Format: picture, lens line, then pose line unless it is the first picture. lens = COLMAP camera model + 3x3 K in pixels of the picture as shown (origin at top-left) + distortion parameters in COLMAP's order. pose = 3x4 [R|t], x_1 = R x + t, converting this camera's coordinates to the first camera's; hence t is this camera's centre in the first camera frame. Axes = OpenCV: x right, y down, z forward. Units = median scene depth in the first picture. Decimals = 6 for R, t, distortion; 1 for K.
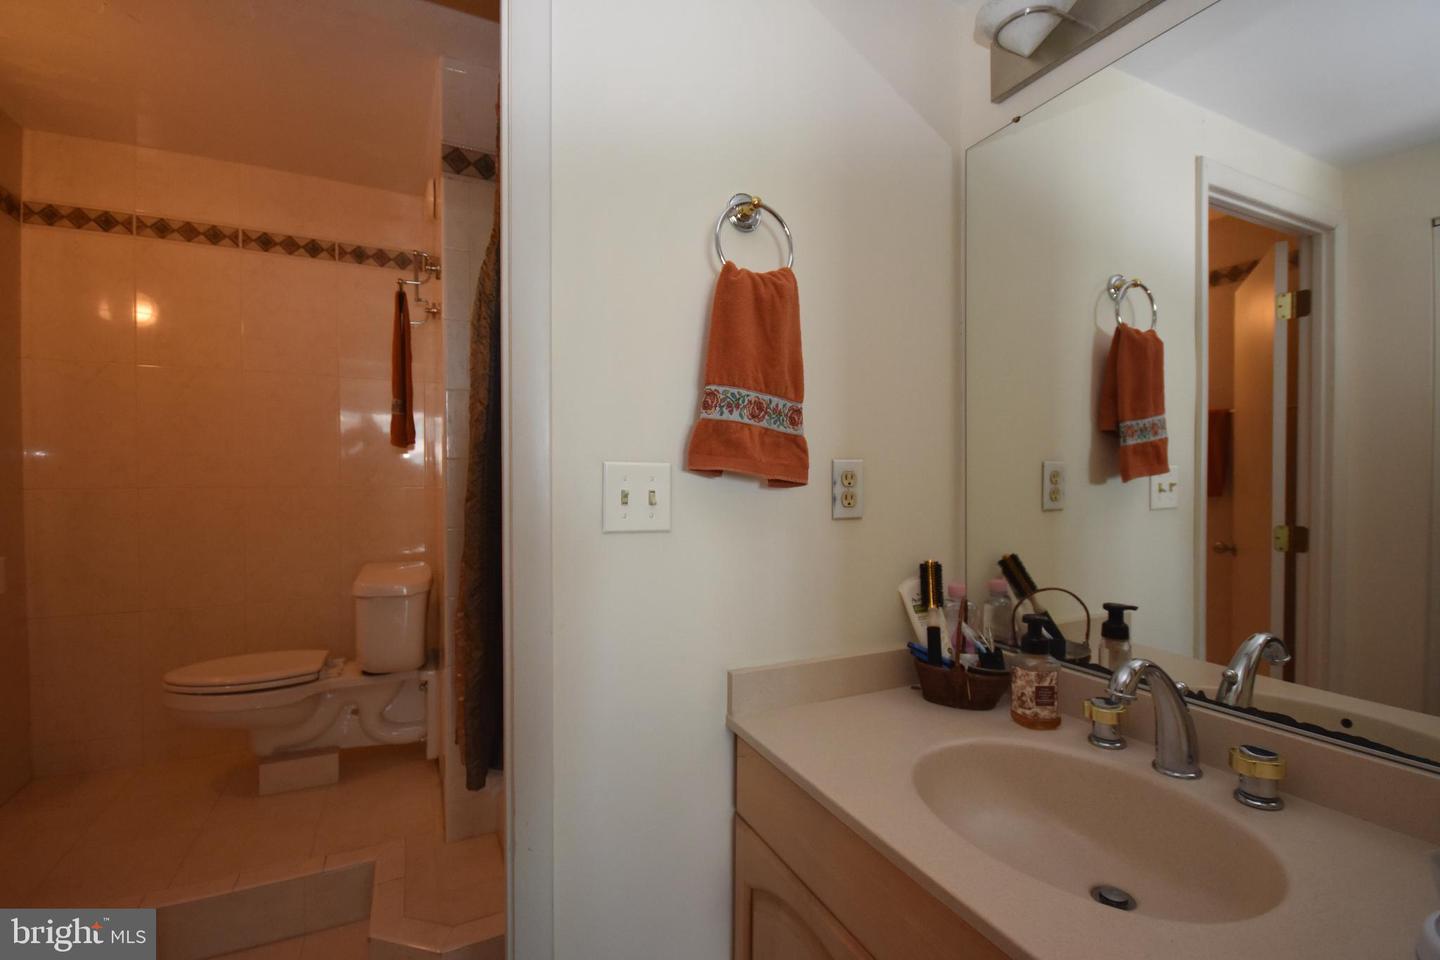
lens RADIAL K [[624.3, 0, 725.7], [0, 624.3, 478.6], [0, 0, 1]] dist [0.012402, -0.016065]
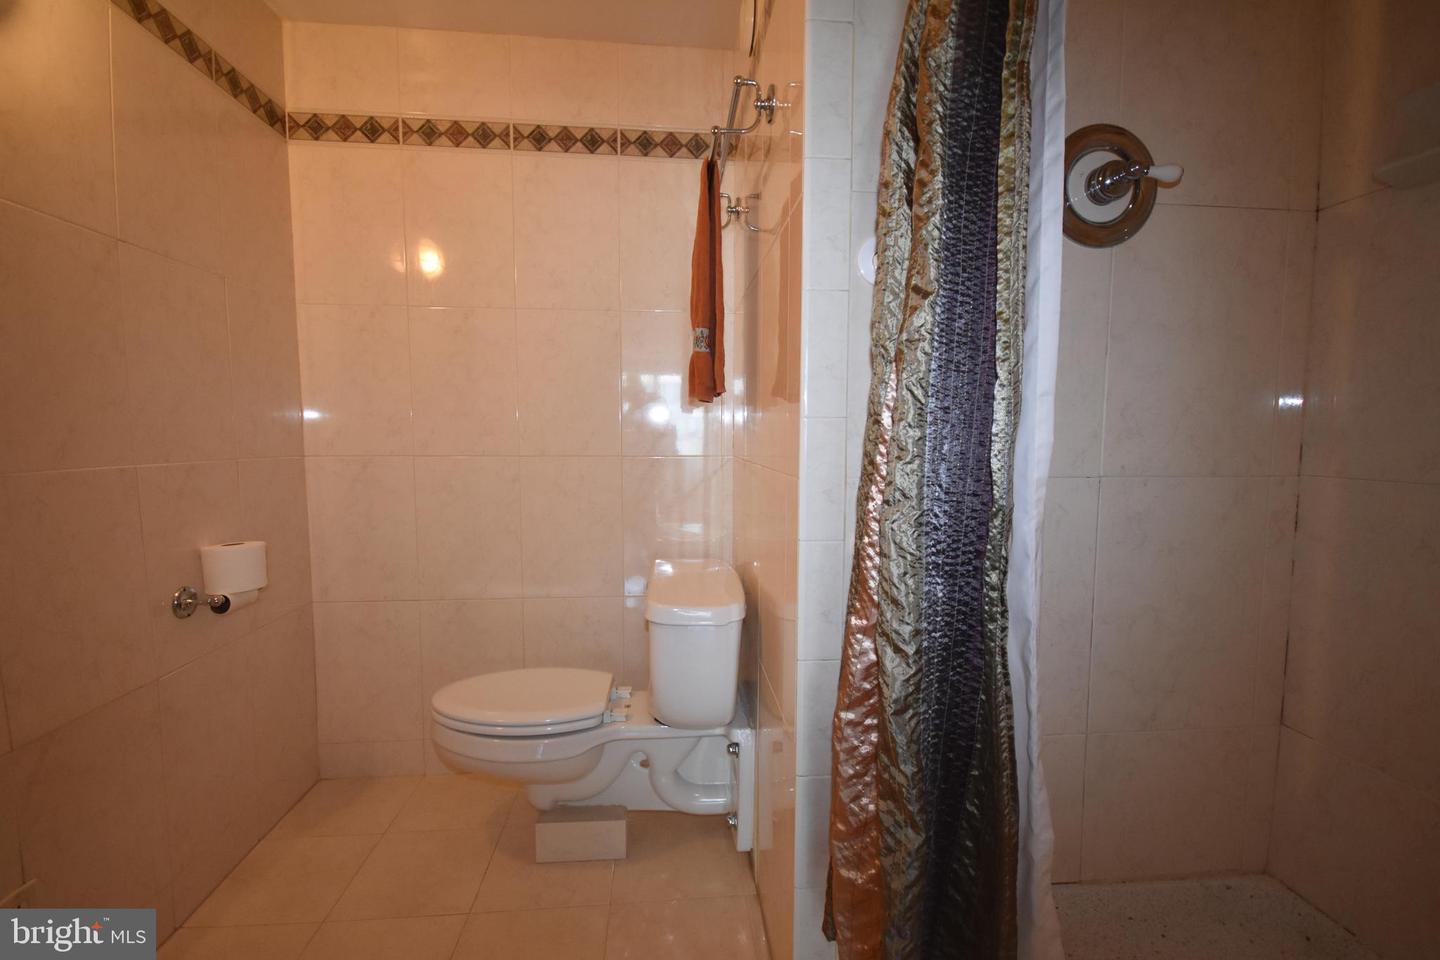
lens RADIAL K [[636.3, 0, 720.0], [0, 636.3, 480.0], [0, 0, 1]] dist [-0.002536, -0.000354]
pose [[0.930676, 0.029051, -0.364690, -0.249155], [-0.007245, 0.998110, 0.061020, -0.007738], [0.365774, -0.054148, 0.929127, 0.357792]]
